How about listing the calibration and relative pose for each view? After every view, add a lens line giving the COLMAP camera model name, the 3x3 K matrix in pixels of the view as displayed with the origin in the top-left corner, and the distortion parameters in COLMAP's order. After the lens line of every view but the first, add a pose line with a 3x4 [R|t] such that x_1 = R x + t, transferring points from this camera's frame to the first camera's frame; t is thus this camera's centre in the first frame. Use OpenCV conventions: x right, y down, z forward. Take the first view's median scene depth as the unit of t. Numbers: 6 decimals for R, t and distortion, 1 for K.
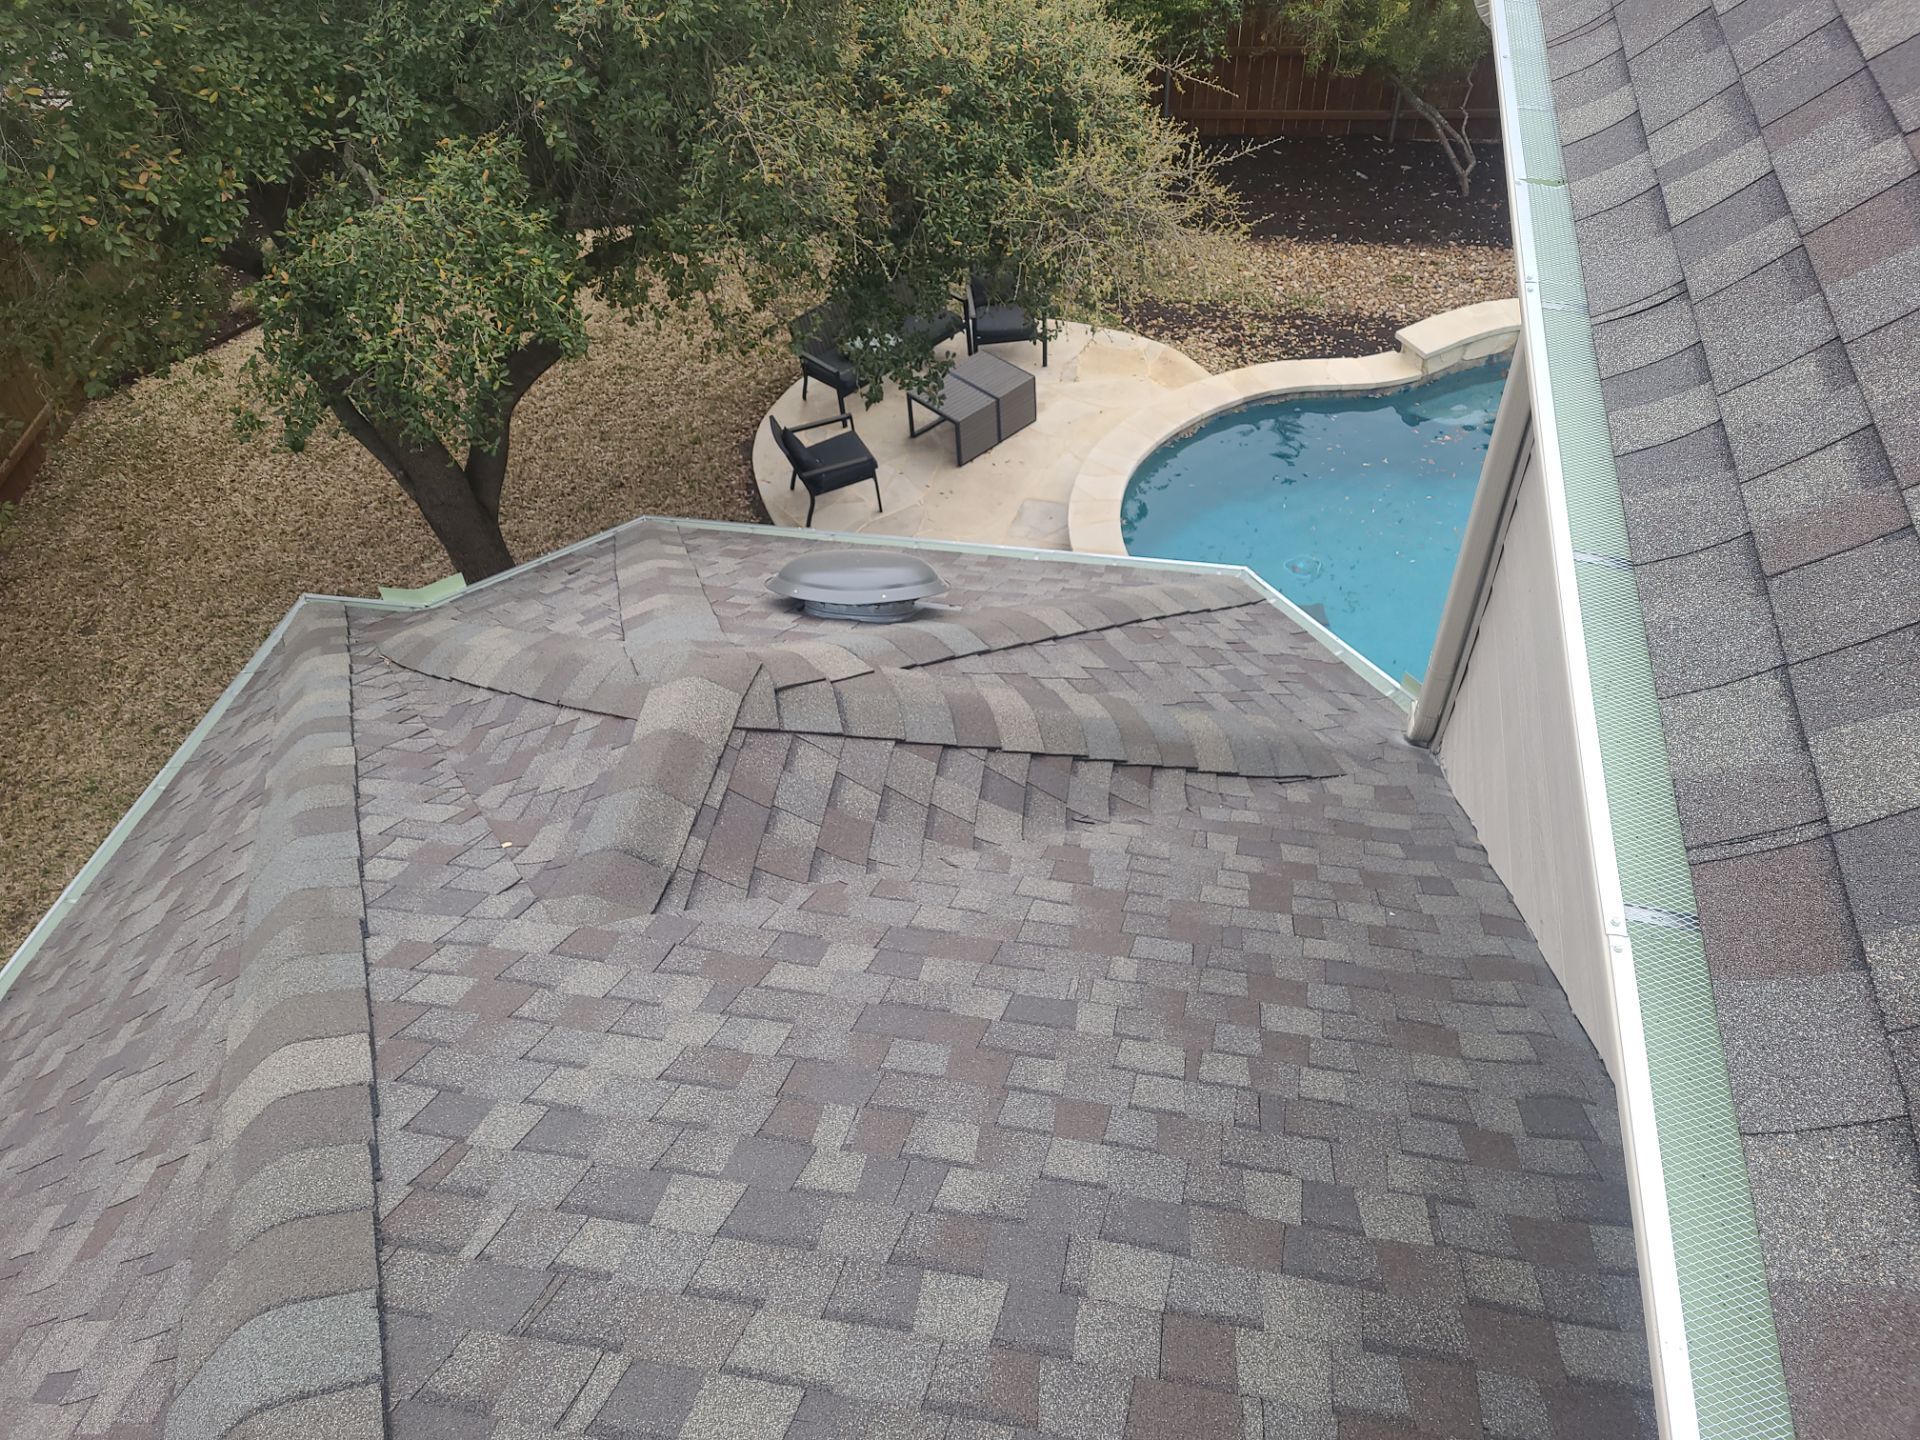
lens RADIAL K [[1347.3, 0, 900.5], [0, 1347.3, 643.9], [0, 0, 1]] dist [0.063165, -0.049244]
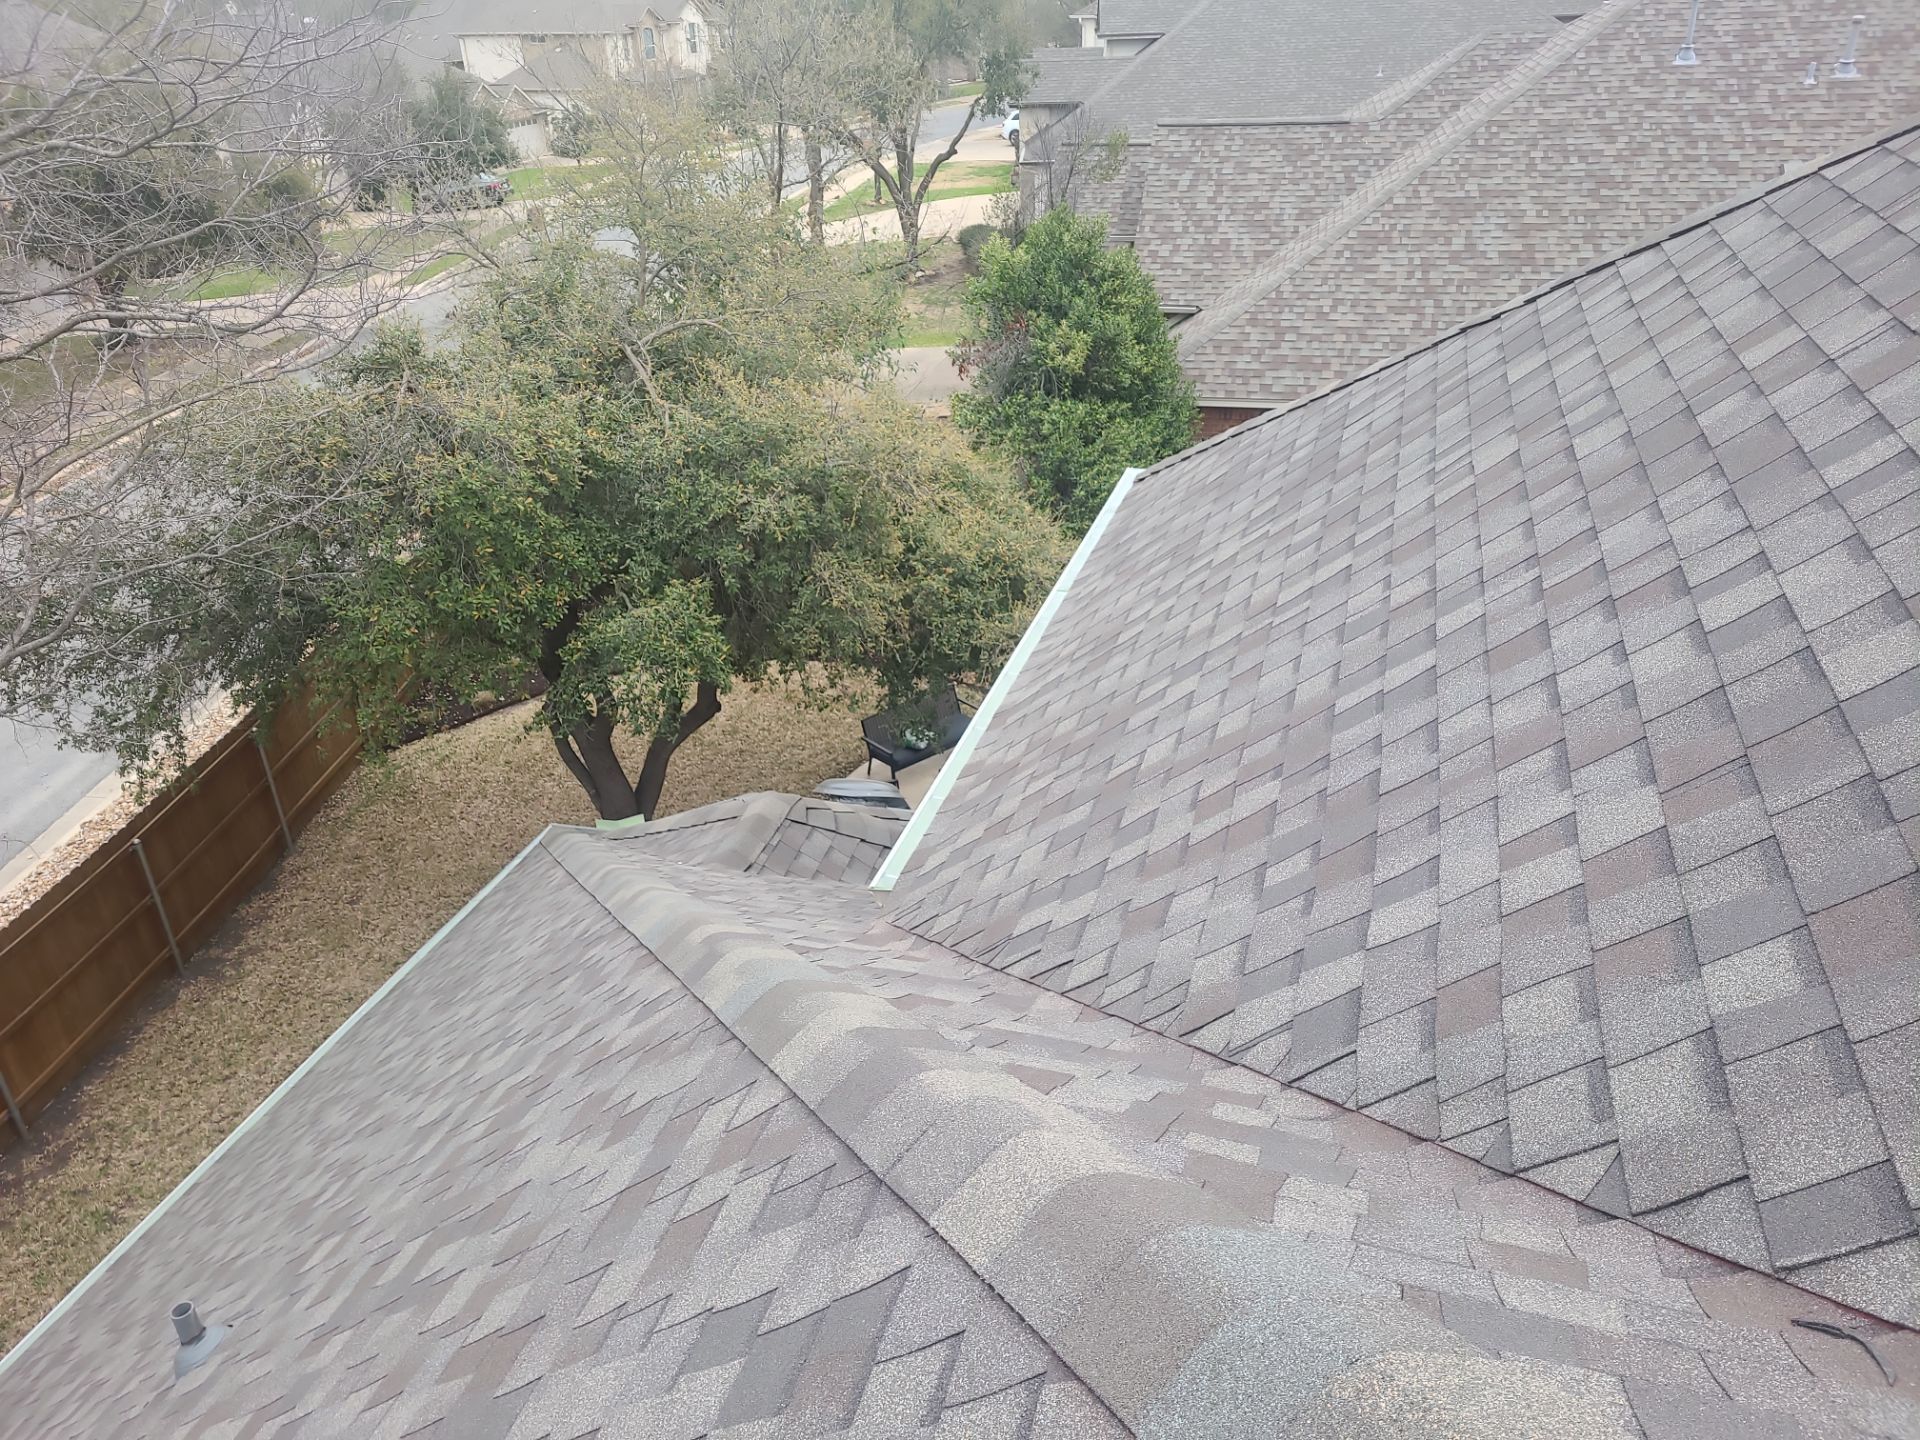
lens RADIAL K [[1347.3, 0, 900.5], [0, 1347.3, 643.9], [0, 0, 1]] dist [0.063165, -0.049244]
pose [[0.995455, 0.047188, -0.082718, 0.121785], [-0.072421, 0.939151, -0.335784, 0.271688], [0.061840, 0.340248, 0.938300, -0.606742]]
